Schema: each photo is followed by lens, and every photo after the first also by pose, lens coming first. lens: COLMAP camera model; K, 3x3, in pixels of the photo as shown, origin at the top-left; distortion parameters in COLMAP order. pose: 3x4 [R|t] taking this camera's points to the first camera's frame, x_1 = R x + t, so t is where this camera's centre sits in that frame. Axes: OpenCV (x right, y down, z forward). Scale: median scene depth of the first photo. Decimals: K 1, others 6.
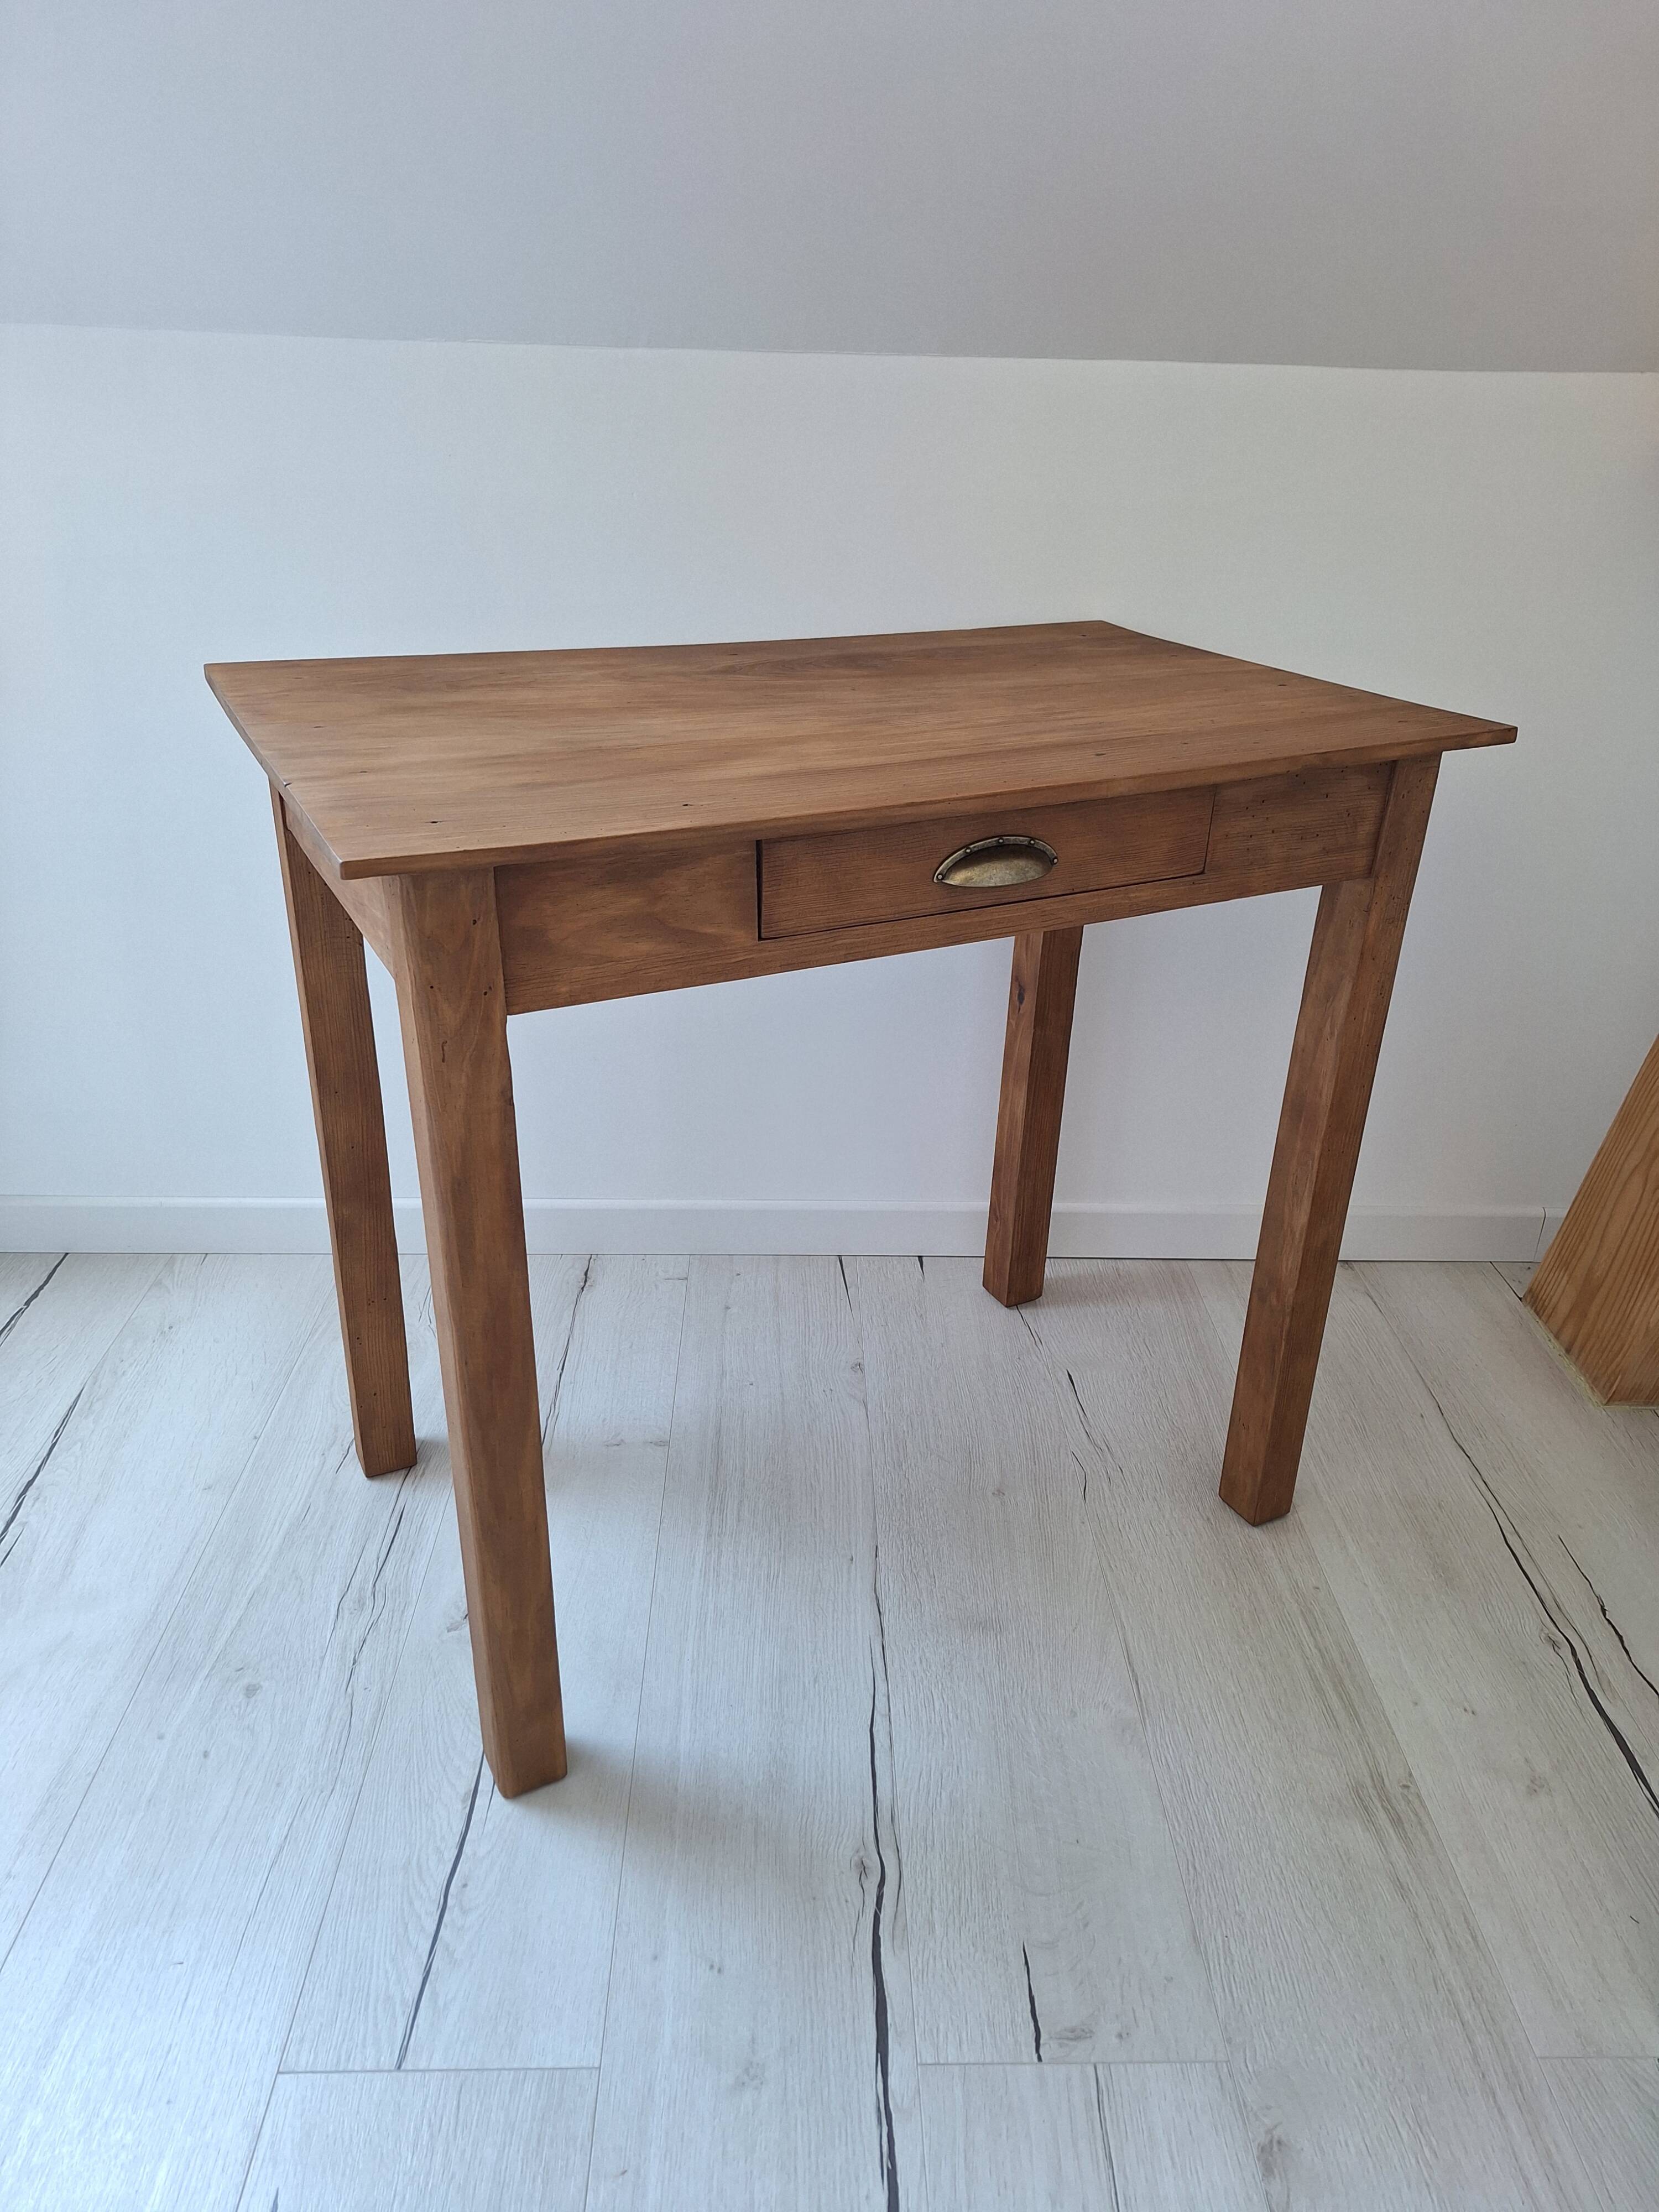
lens RADIAL K [[1556.1, 0, 839.5], [0, 1556.1, 1135.1], [0, 0, 1]] dist [0.054538, -0.050083]
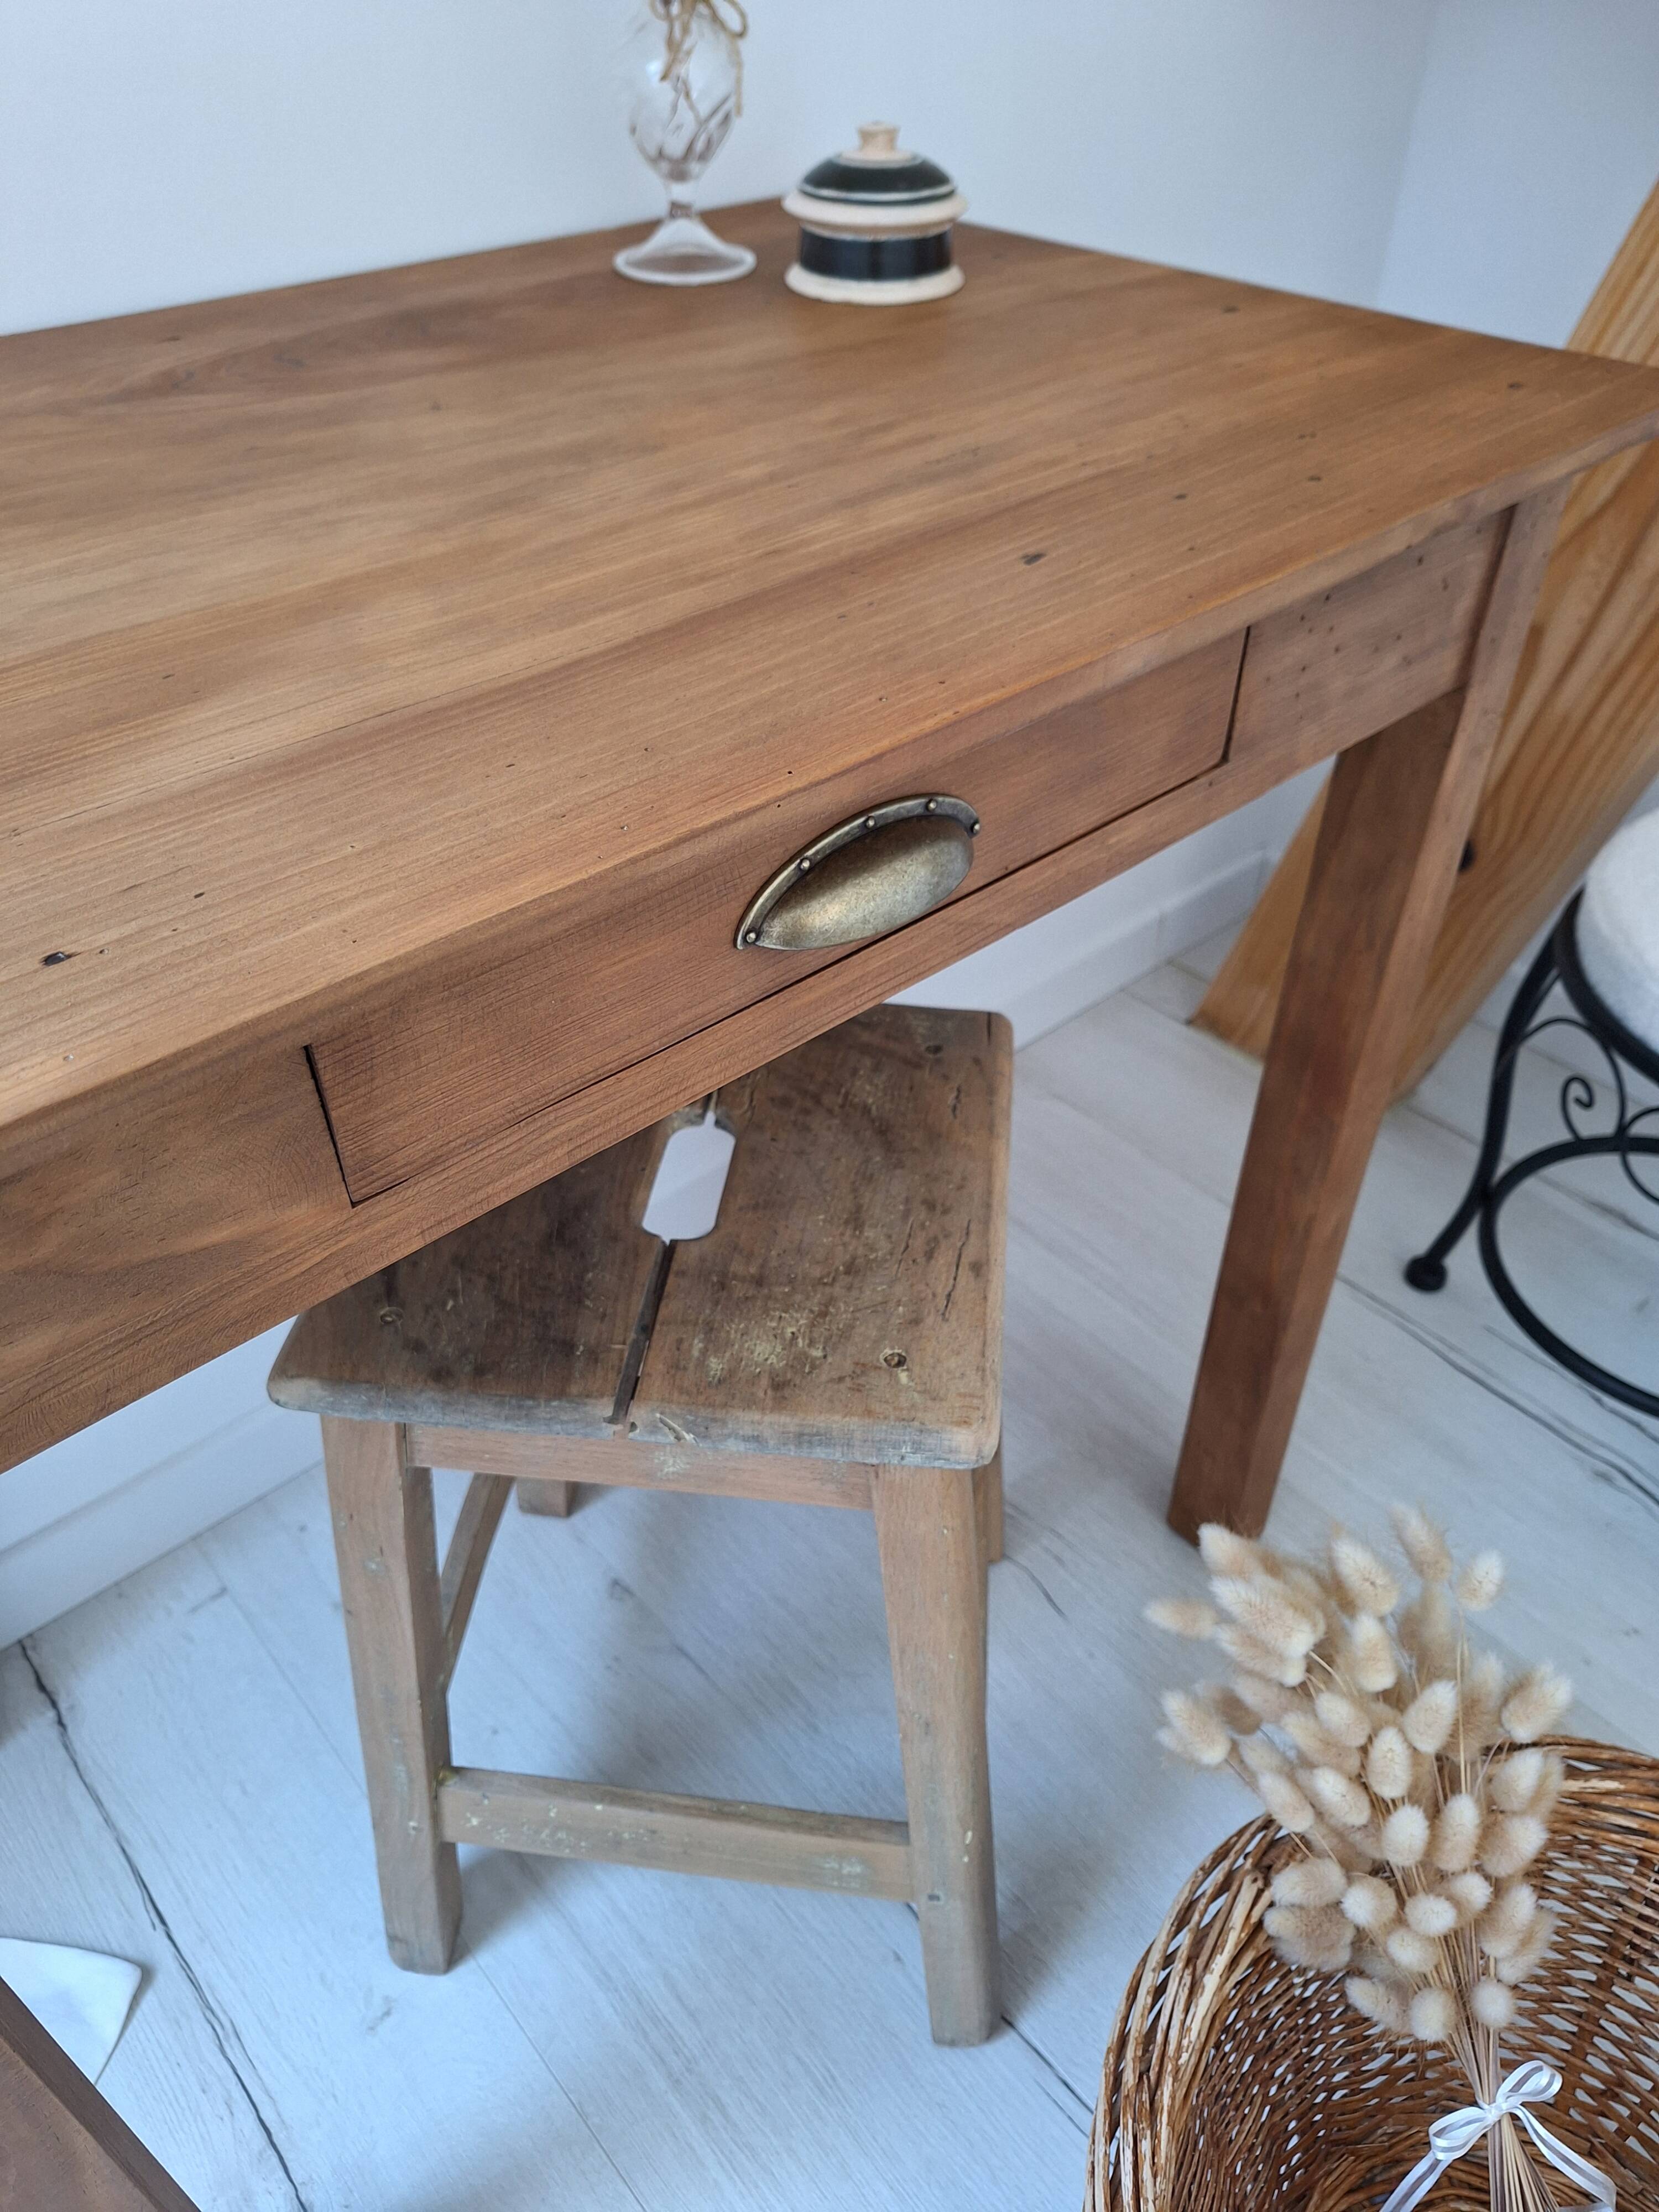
lens RADIAL K [[1556.1, 0, 827.5], [0, 1556.1, 1117.7], [0, 0, 1]] dist [0.054538, -0.050083]
pose [[0.966466, -0.187260, 0.175720, -0.001115], [0.141988, 0.959846, 0.241940, -0.212360], [-0.213970, -0.208877, 0.954247, 0.563512]]
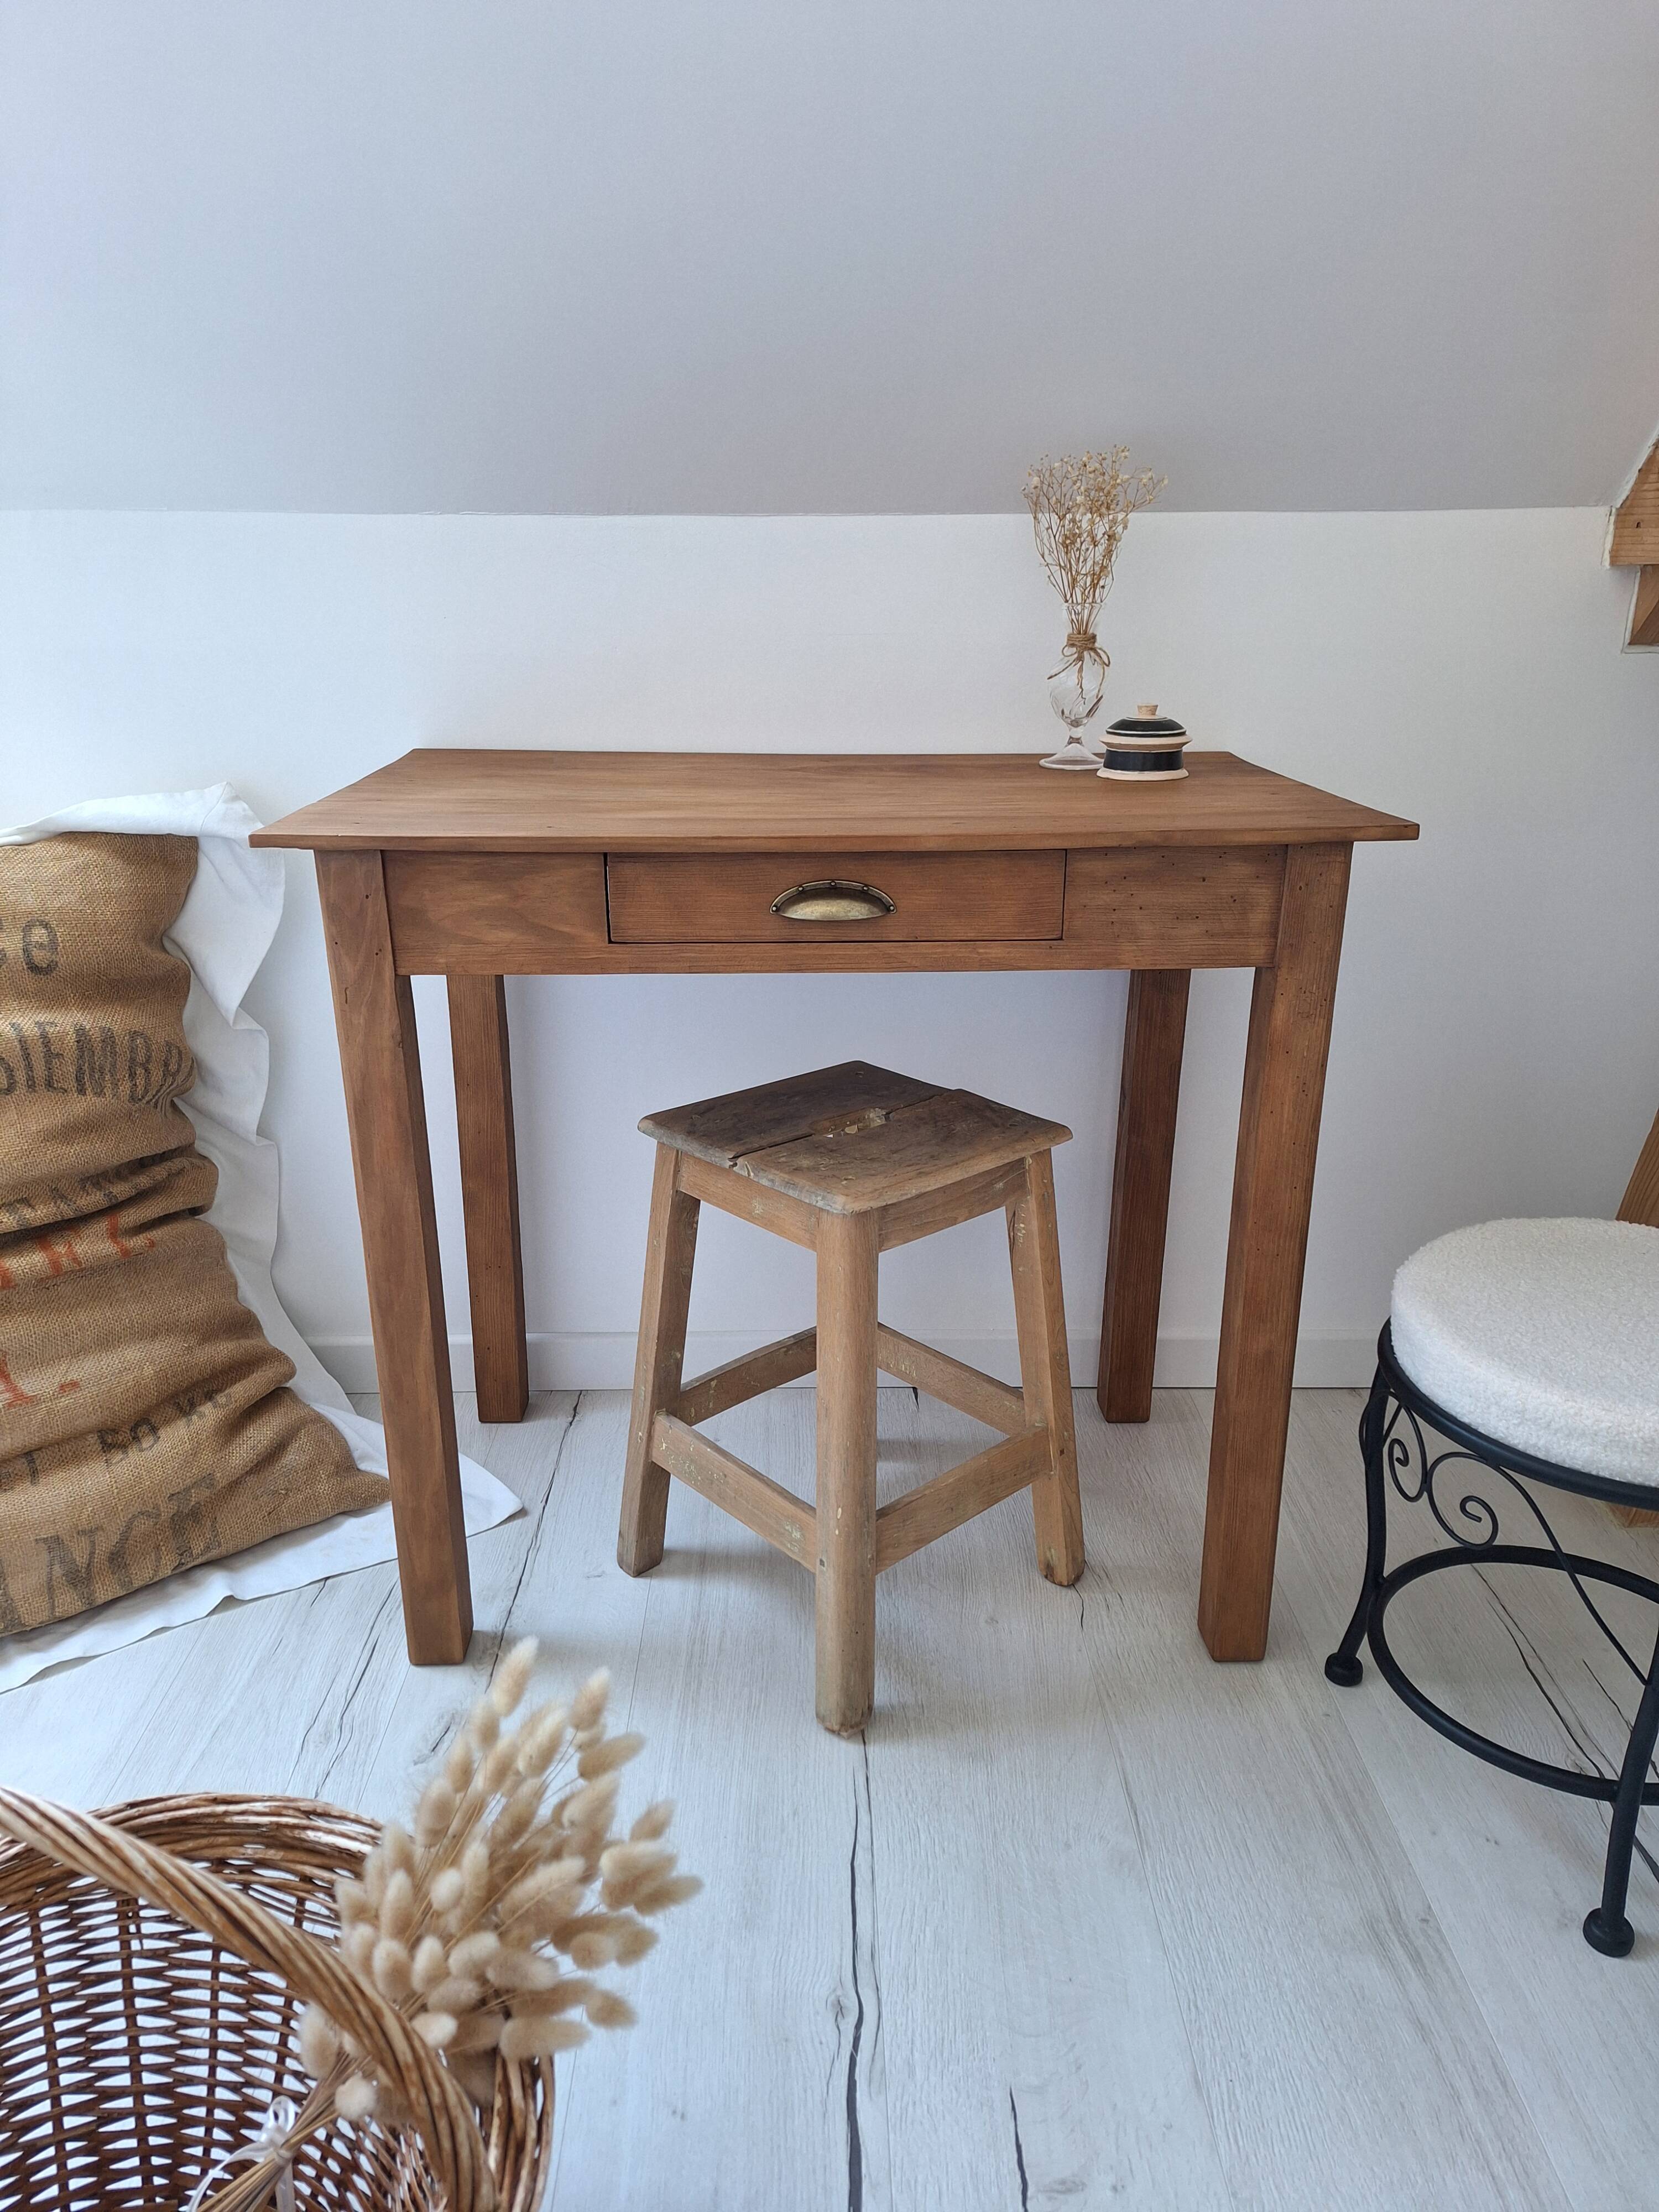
lens RADIAL K [[1556.1, 0, 826.5], [0, 1556.1, 1117.3], [0, 0, 1]] dist [0.054538, -0.050083]
pose [[0.898772, 0.118143, -0.422197, 0.596097], [-0.176832, 0.978887, -0.102519, 0.097348], [0.401171, 0.166800, 0.900688, -0.008995]]
